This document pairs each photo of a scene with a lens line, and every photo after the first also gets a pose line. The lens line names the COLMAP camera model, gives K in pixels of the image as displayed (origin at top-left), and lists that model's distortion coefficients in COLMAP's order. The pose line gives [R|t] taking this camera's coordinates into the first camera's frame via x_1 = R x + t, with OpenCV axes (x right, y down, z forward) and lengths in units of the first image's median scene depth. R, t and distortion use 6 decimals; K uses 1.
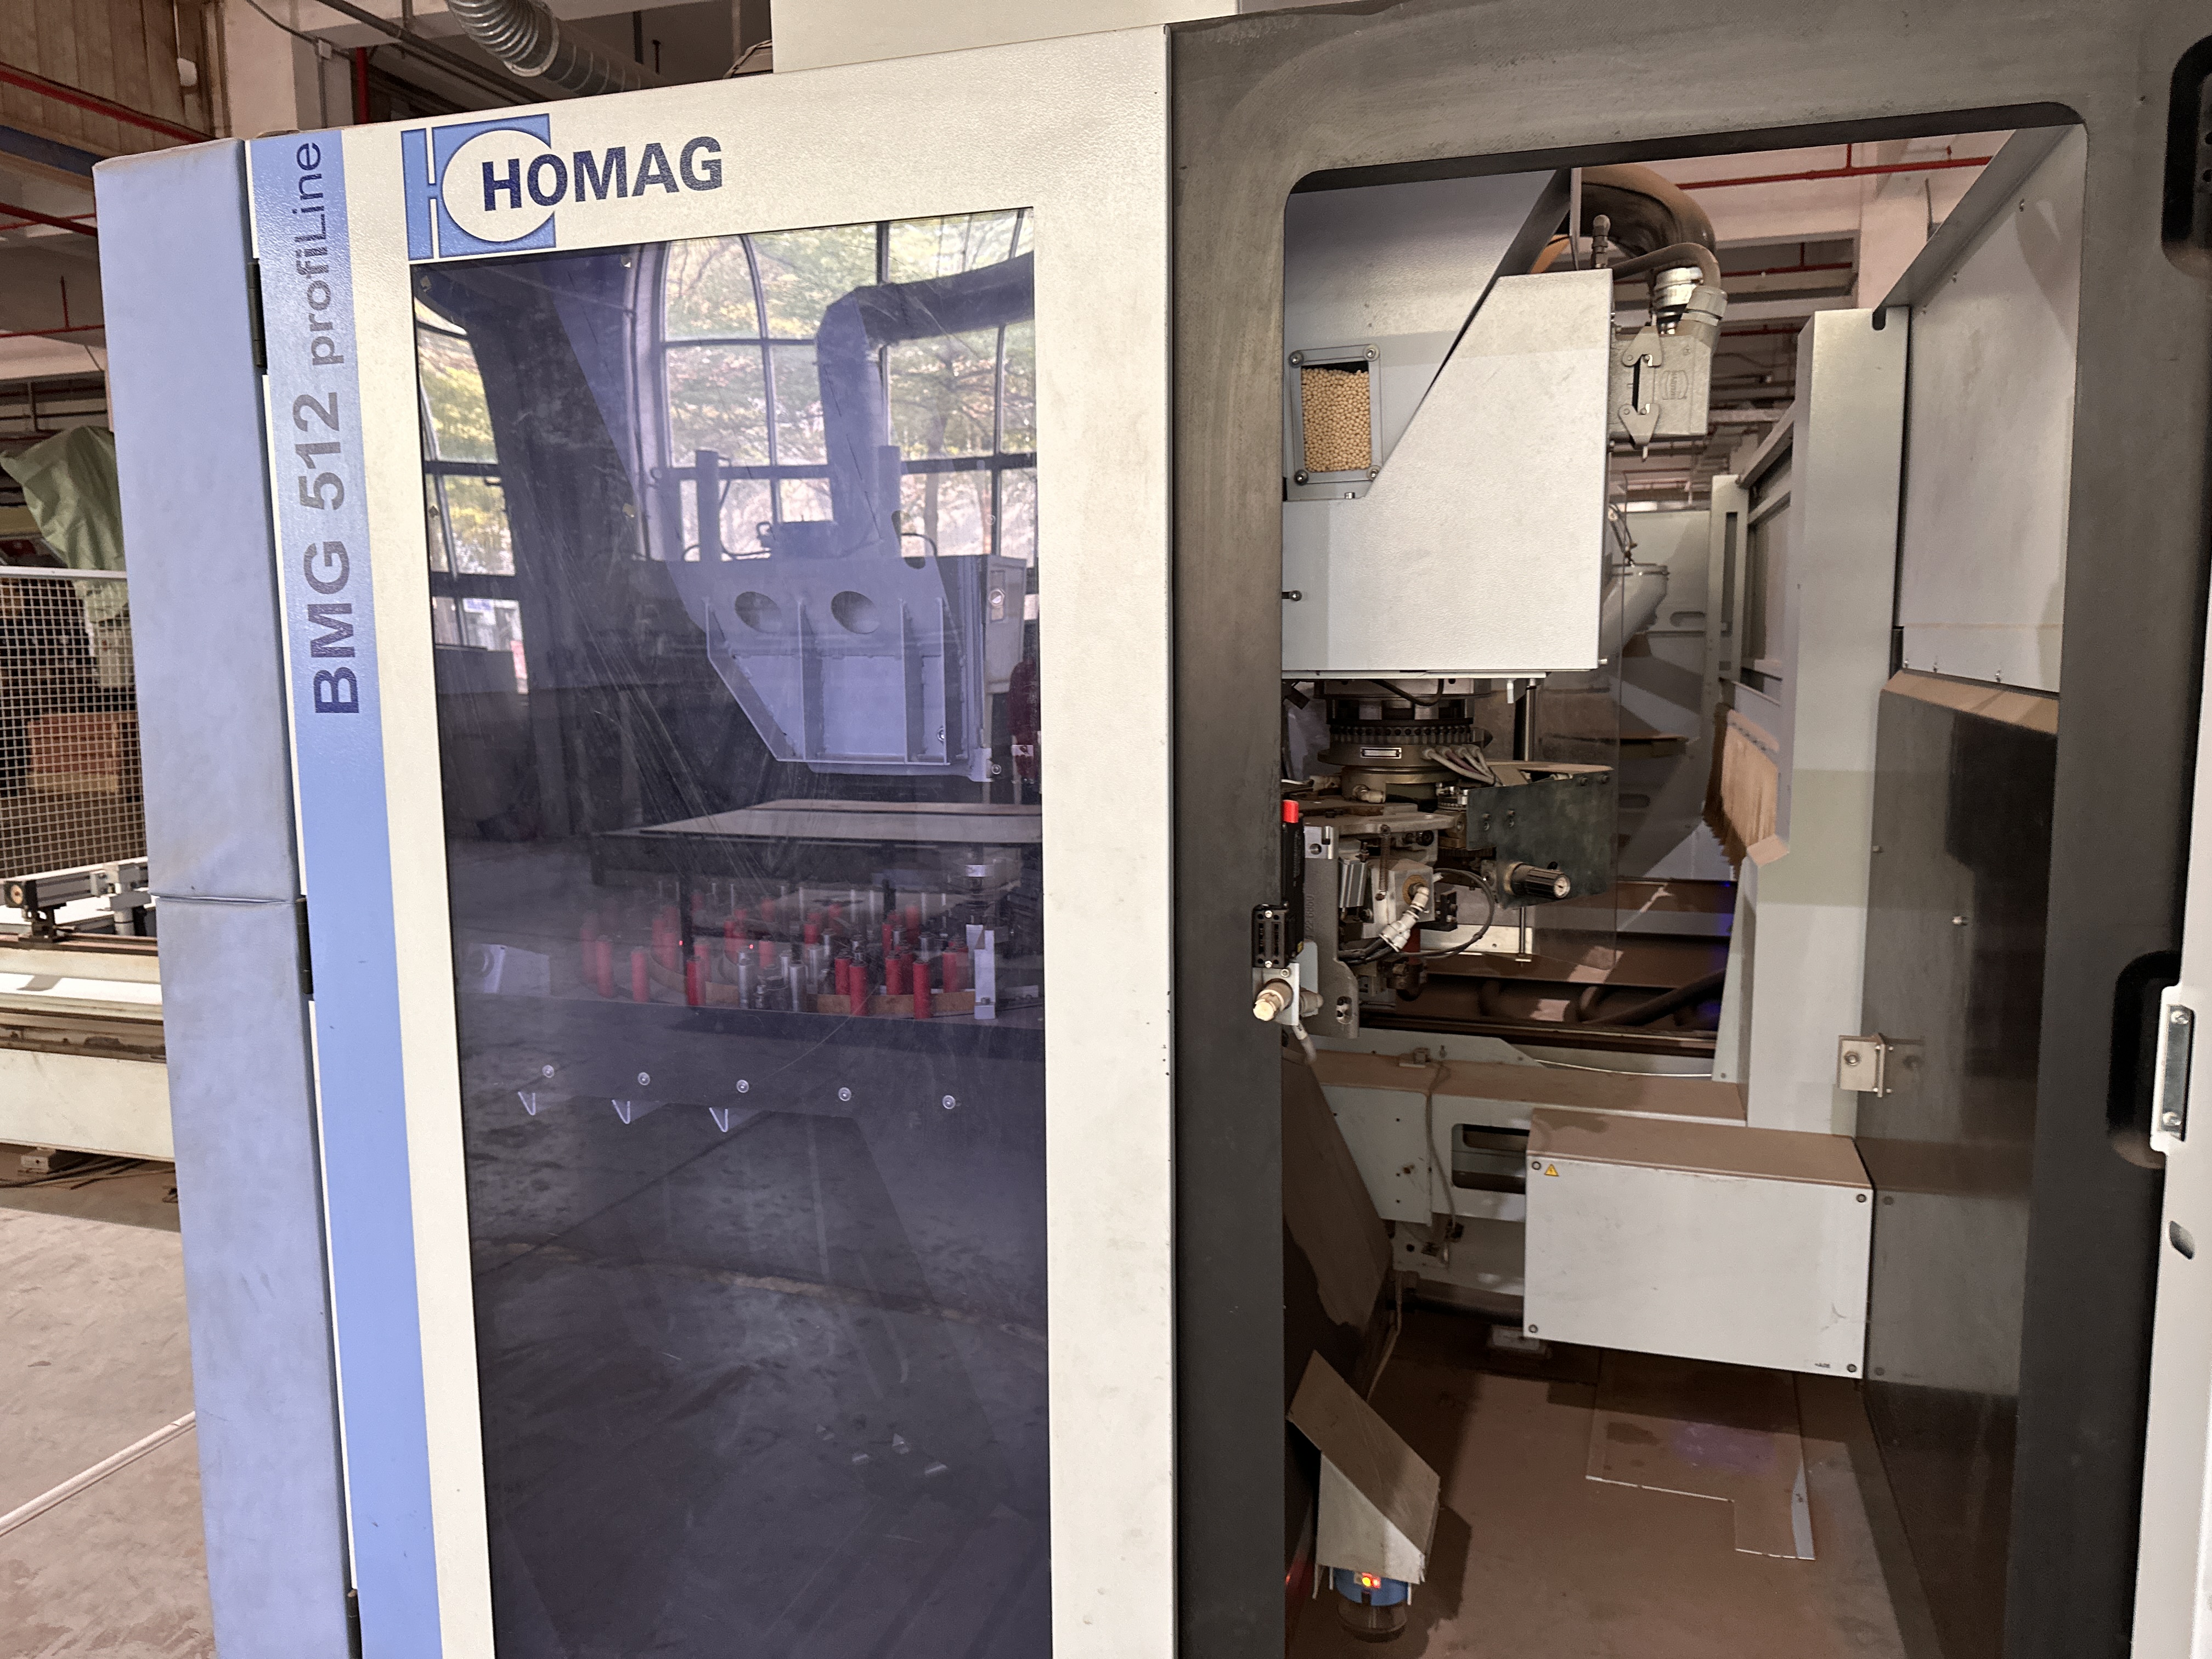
lens RADIAL K [[1571.4, 0, 1106.1], [0, 1571.4, 812.7], [0, 0, 1]] dist [0.041972, -0.056681]
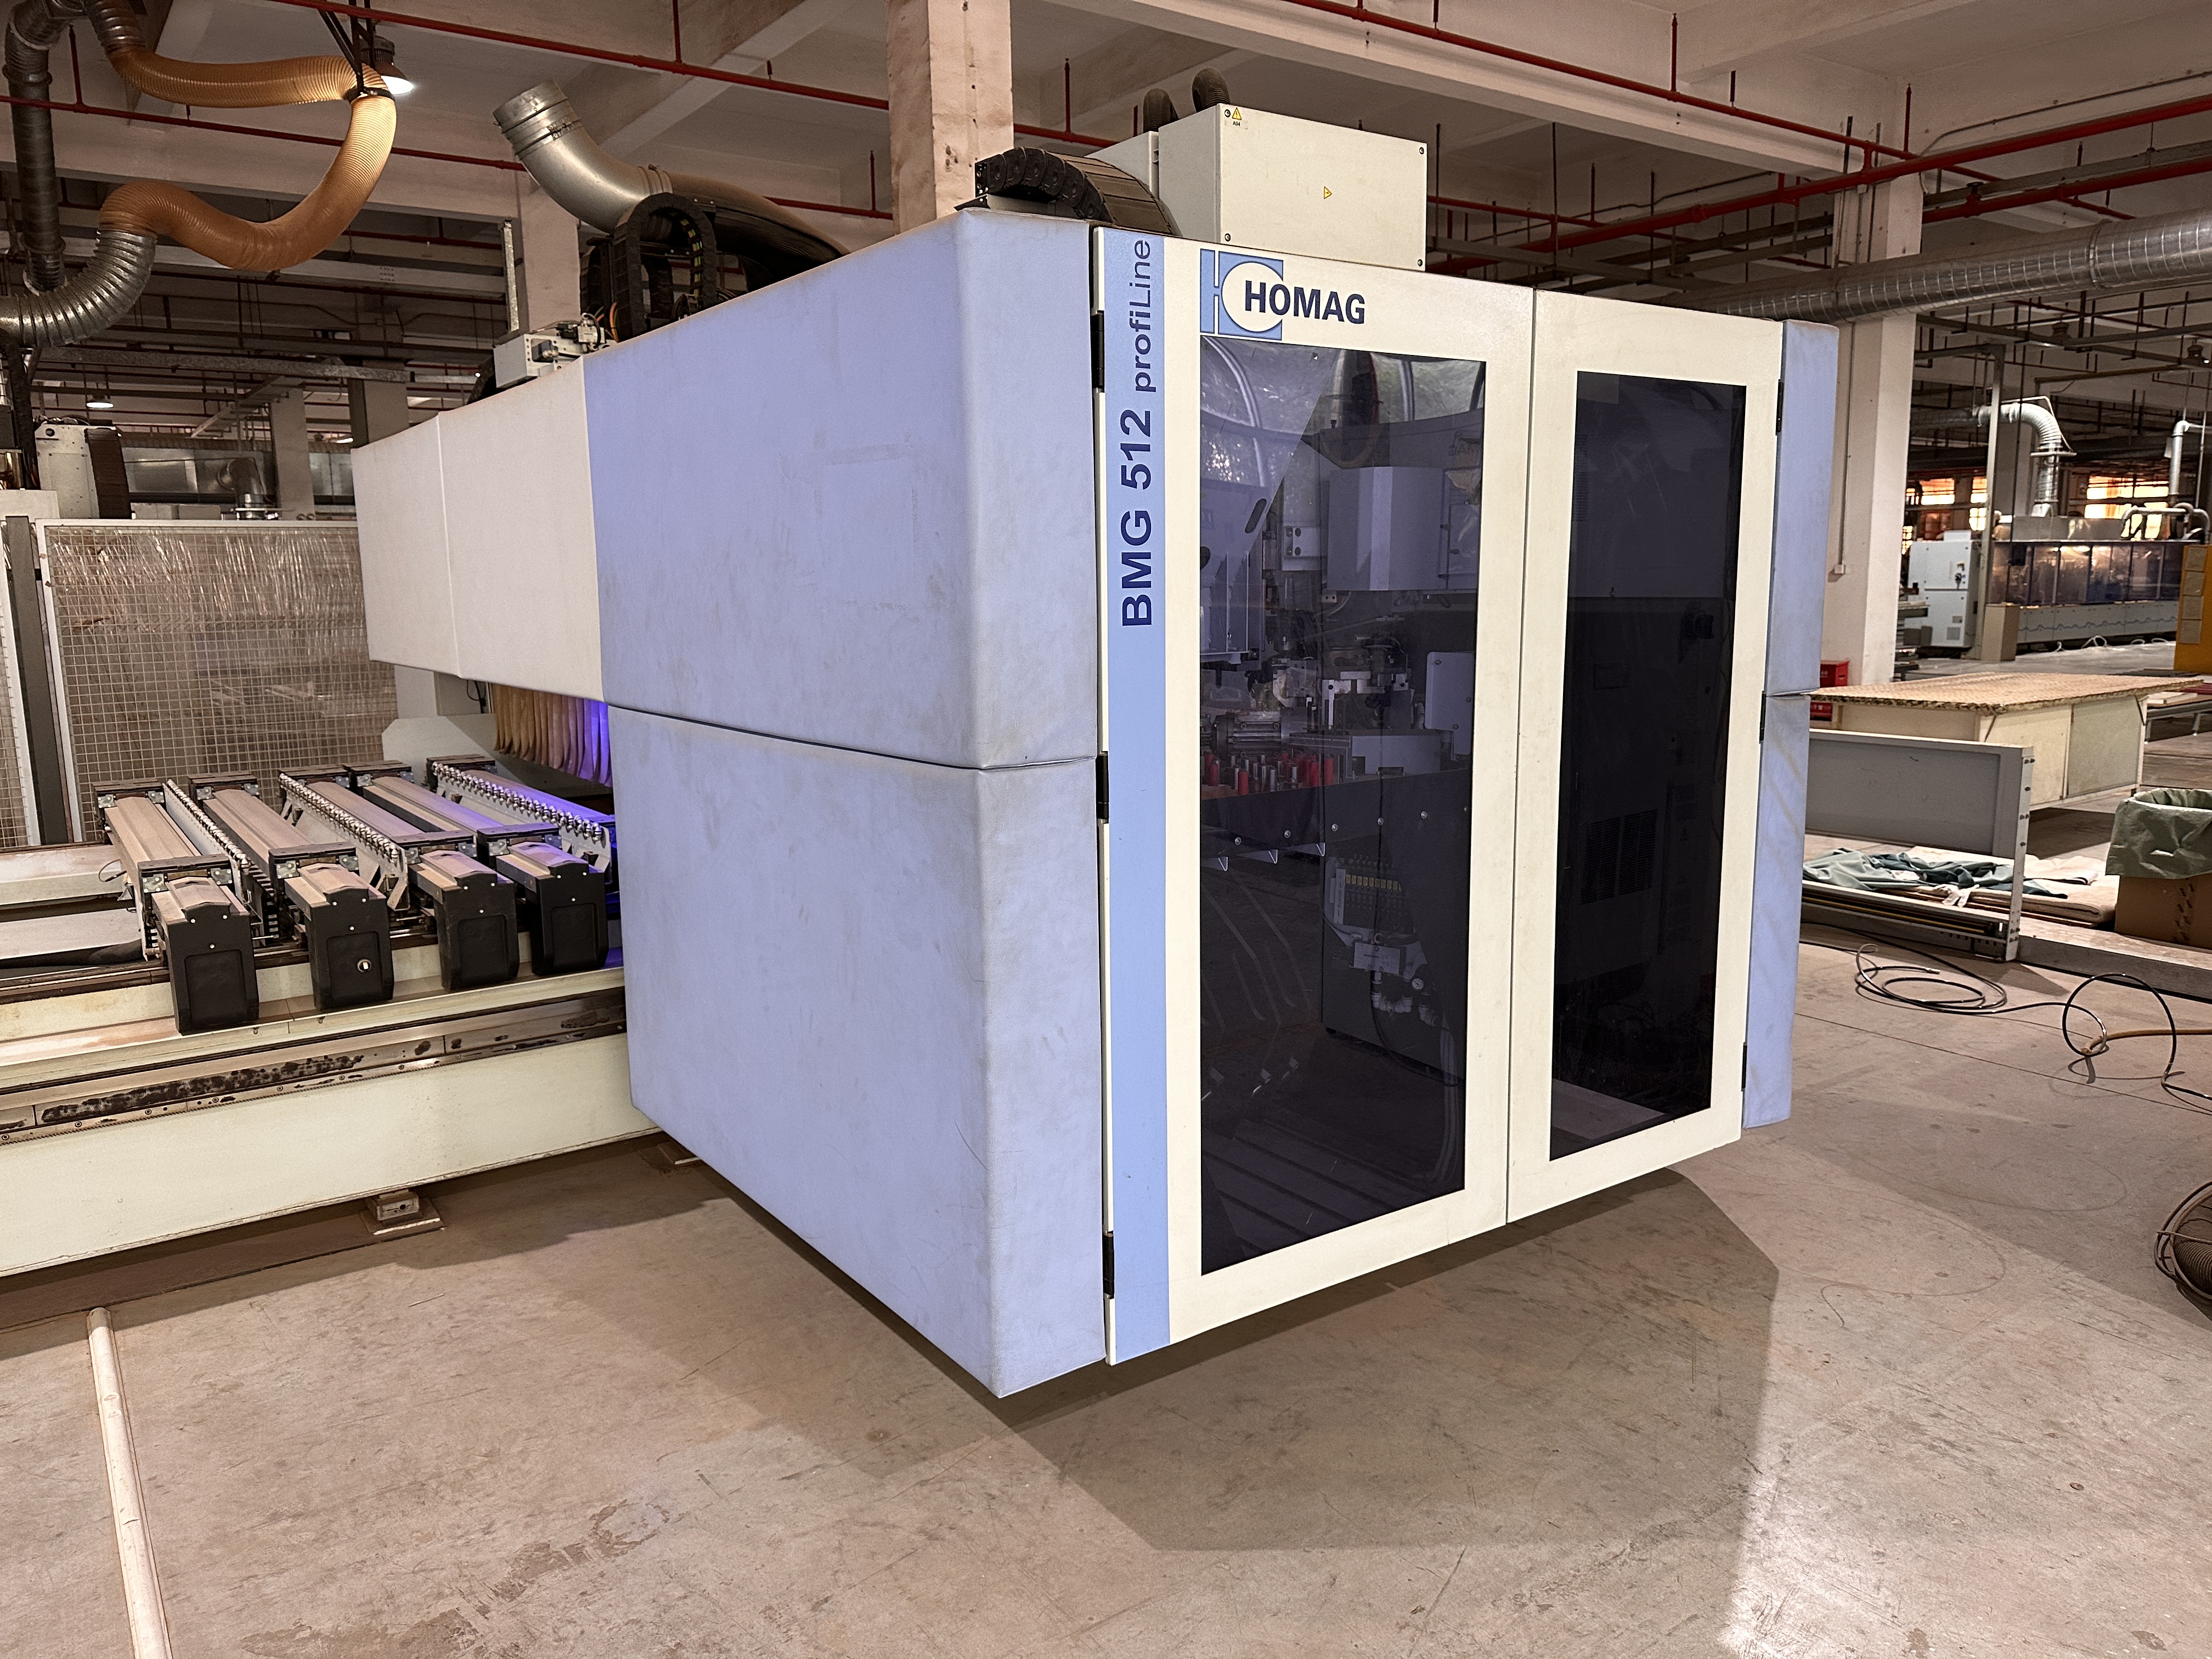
lens RADIAL K [[1571.4, 0, 1102.8], [0, 1571.4, 838.9], [0, 0, 1]] dist [0.041972, -0.056681]
pose [[0.602227, -0.130027, 0.787665, -1.457058], [0.096556, 0.991267, 0.089814, 0.000311], [-0.792464, 0.021965, 0.609523, 0.106941]]
